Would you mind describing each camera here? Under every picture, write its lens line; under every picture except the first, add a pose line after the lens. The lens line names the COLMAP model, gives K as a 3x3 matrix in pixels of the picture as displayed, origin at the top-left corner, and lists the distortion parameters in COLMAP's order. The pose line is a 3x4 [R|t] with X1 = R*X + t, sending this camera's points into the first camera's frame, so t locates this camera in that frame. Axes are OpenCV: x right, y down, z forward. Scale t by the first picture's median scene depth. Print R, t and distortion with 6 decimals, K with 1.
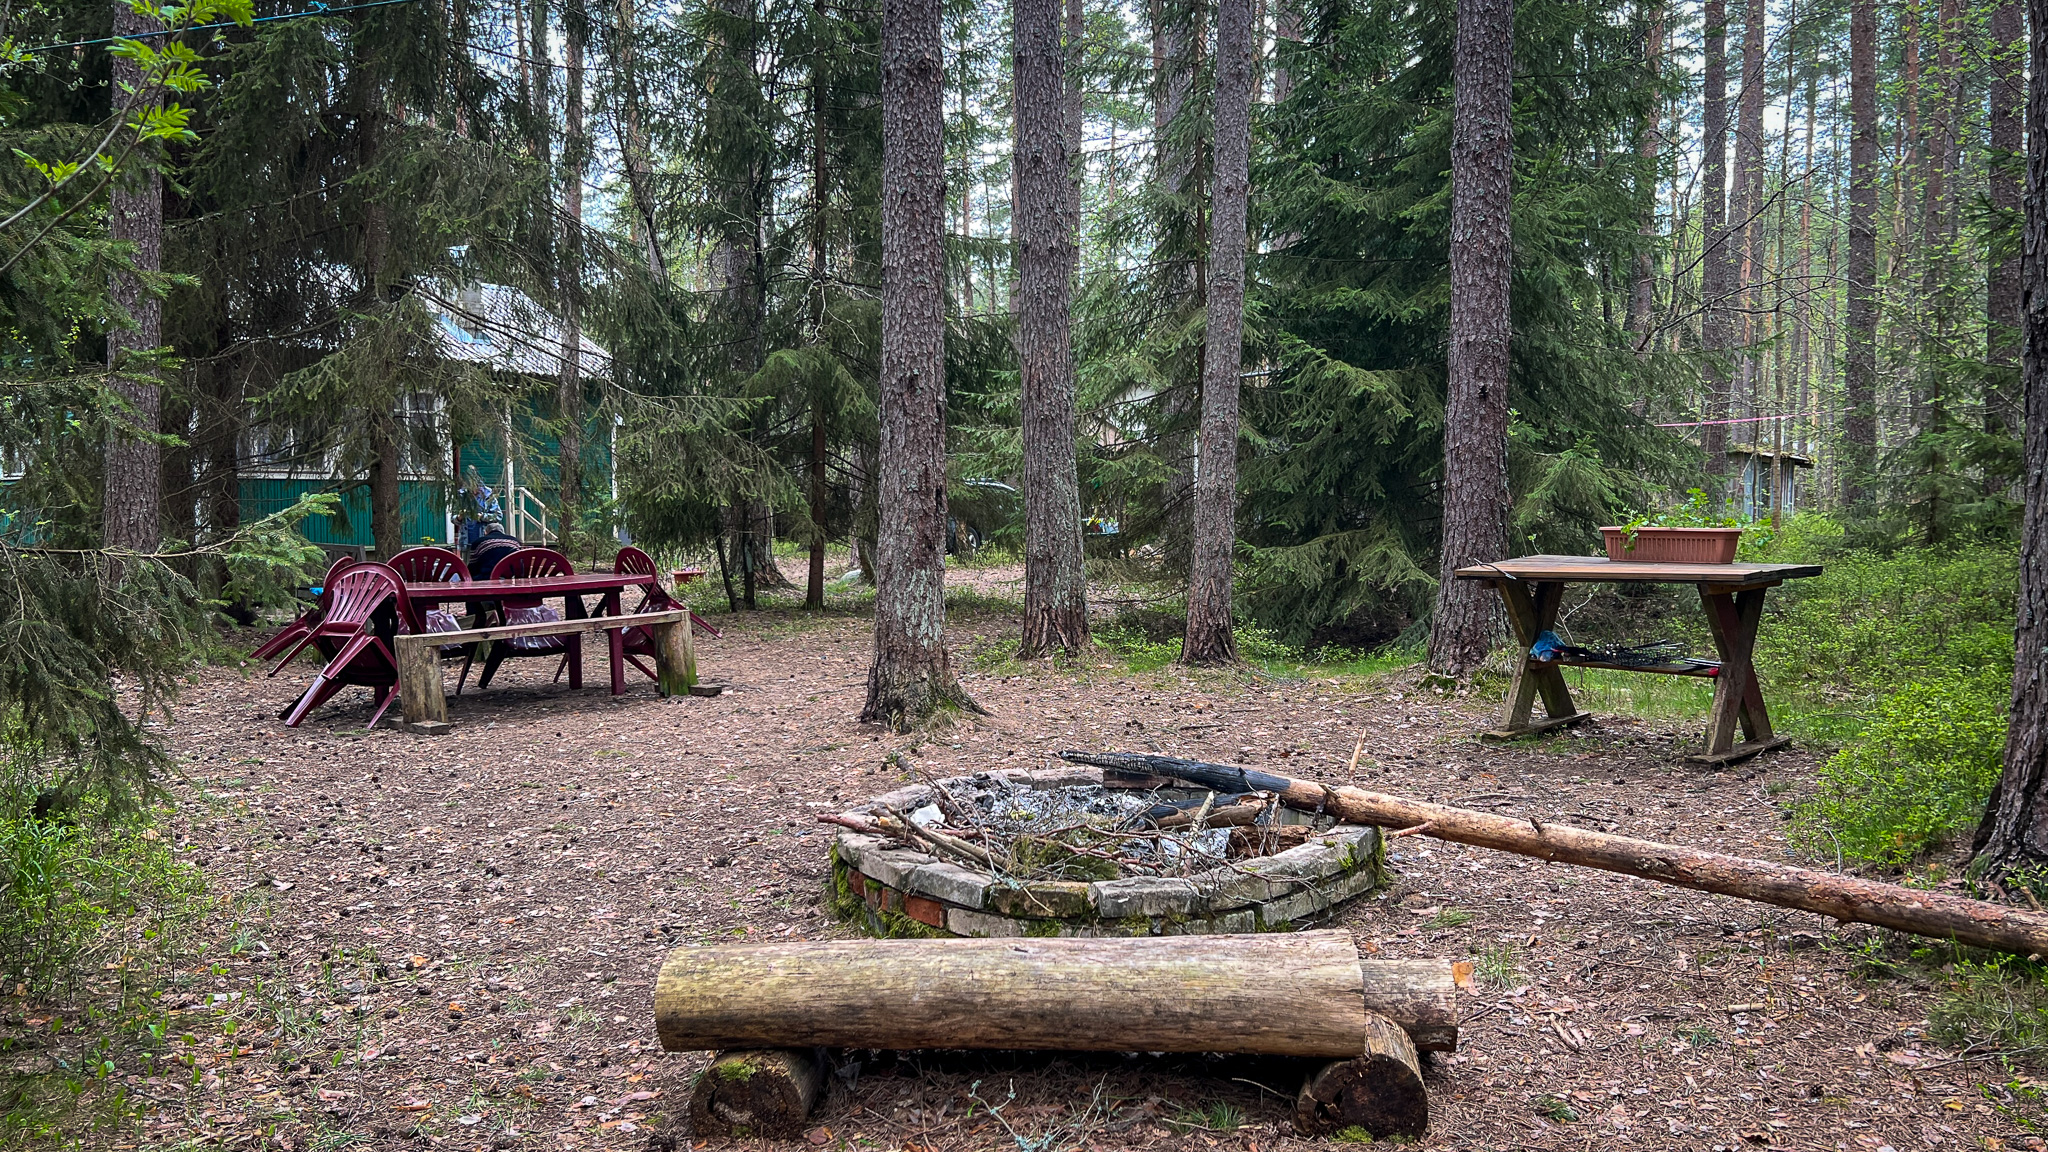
lens RADIAL K [[1516.9, 0, 1022.8], [0, 1516.9, 580.0], [0, 0, 1]] dist [0.110903, -0.153831]
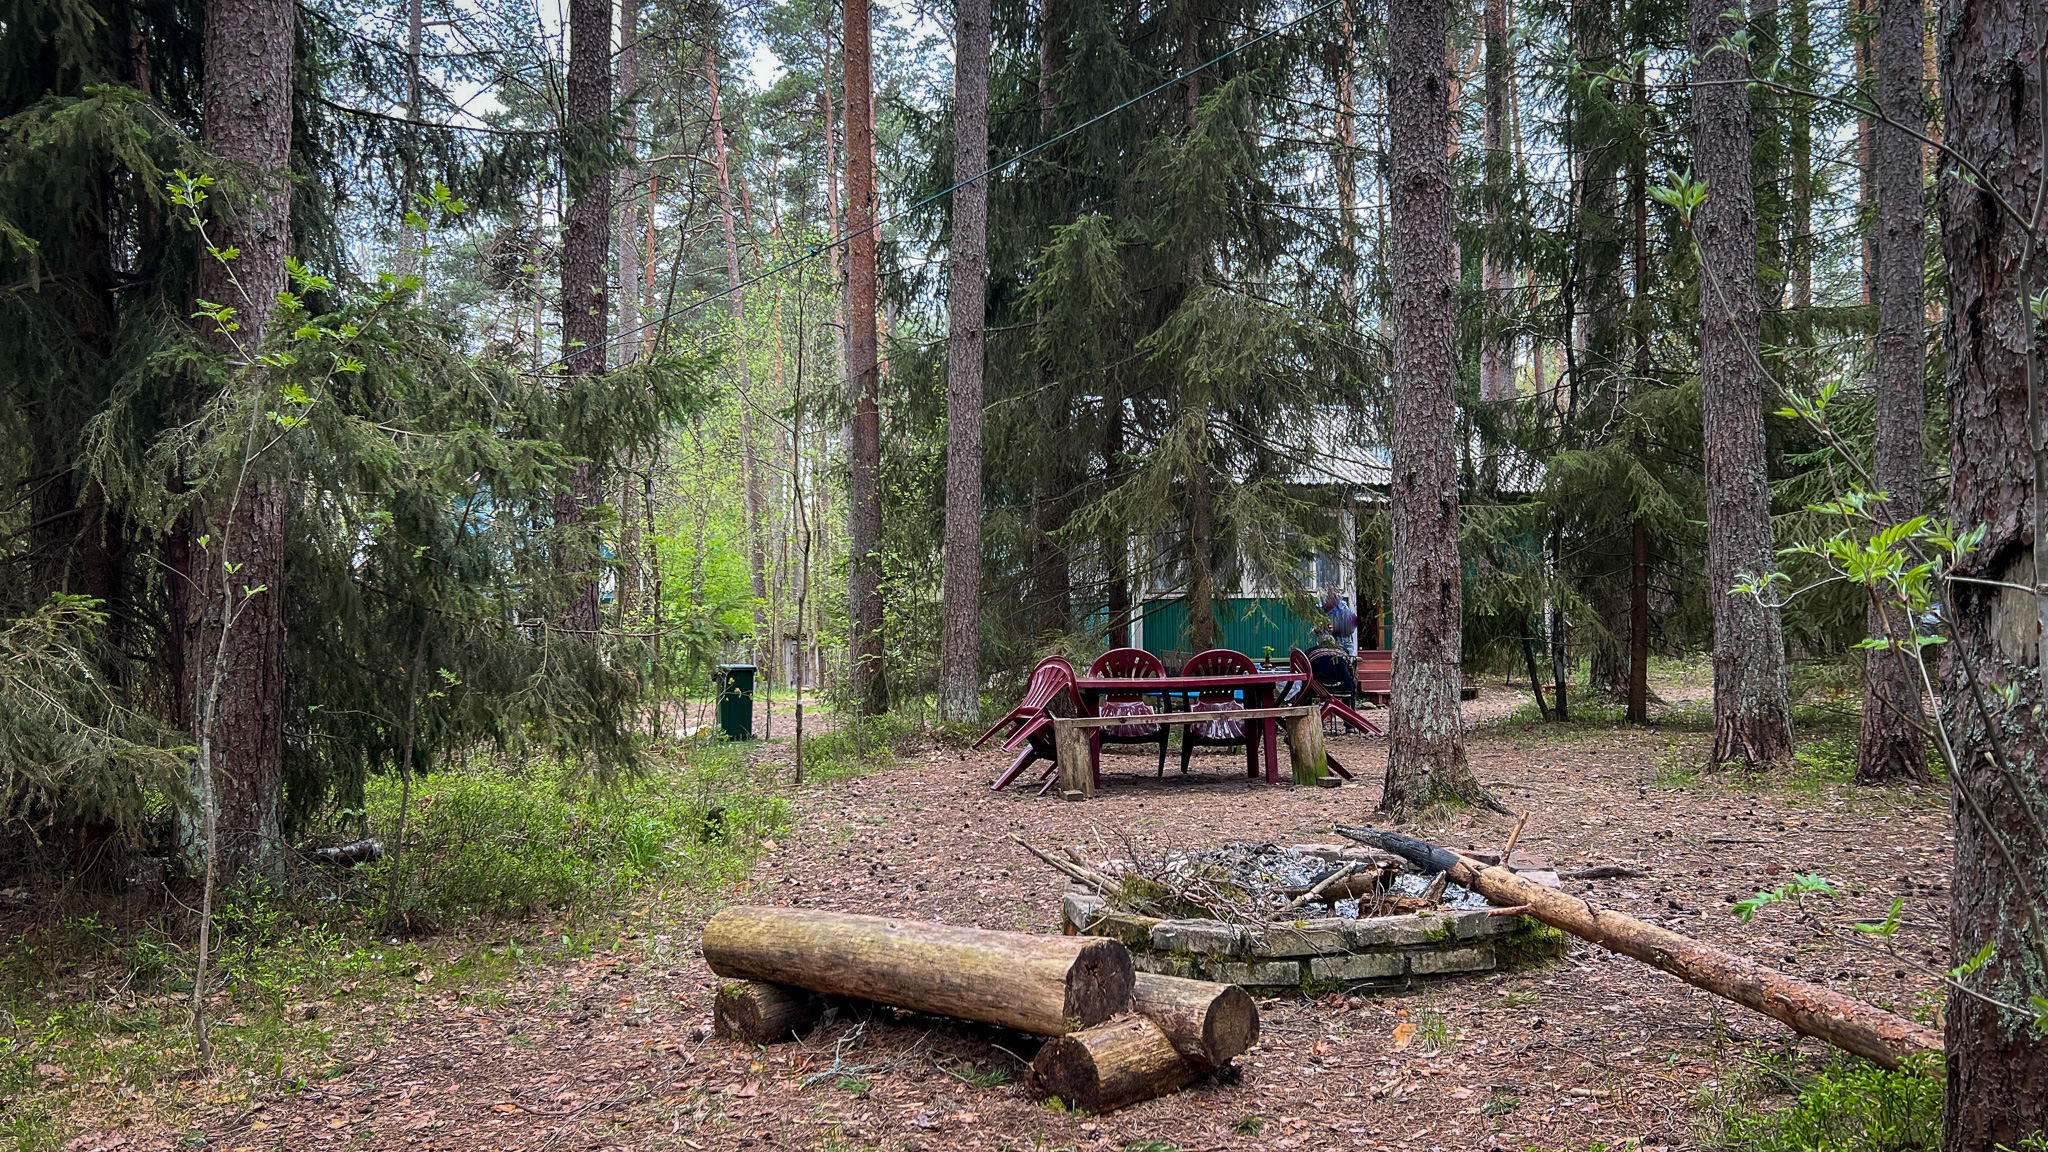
lens RADIAL K [[1572.7, 0, 1034.2], [0, 1572.7, 583.9], [0, 0, 1]] dist [0.070845, -0.070825]
pose [[0.794155, -0.028222, -0.607060, 0.468839], [-0.018373, 0.997349, -0.070402, 0.024989], [0.607438, 0.067064, 0.791531, 0.004604]]
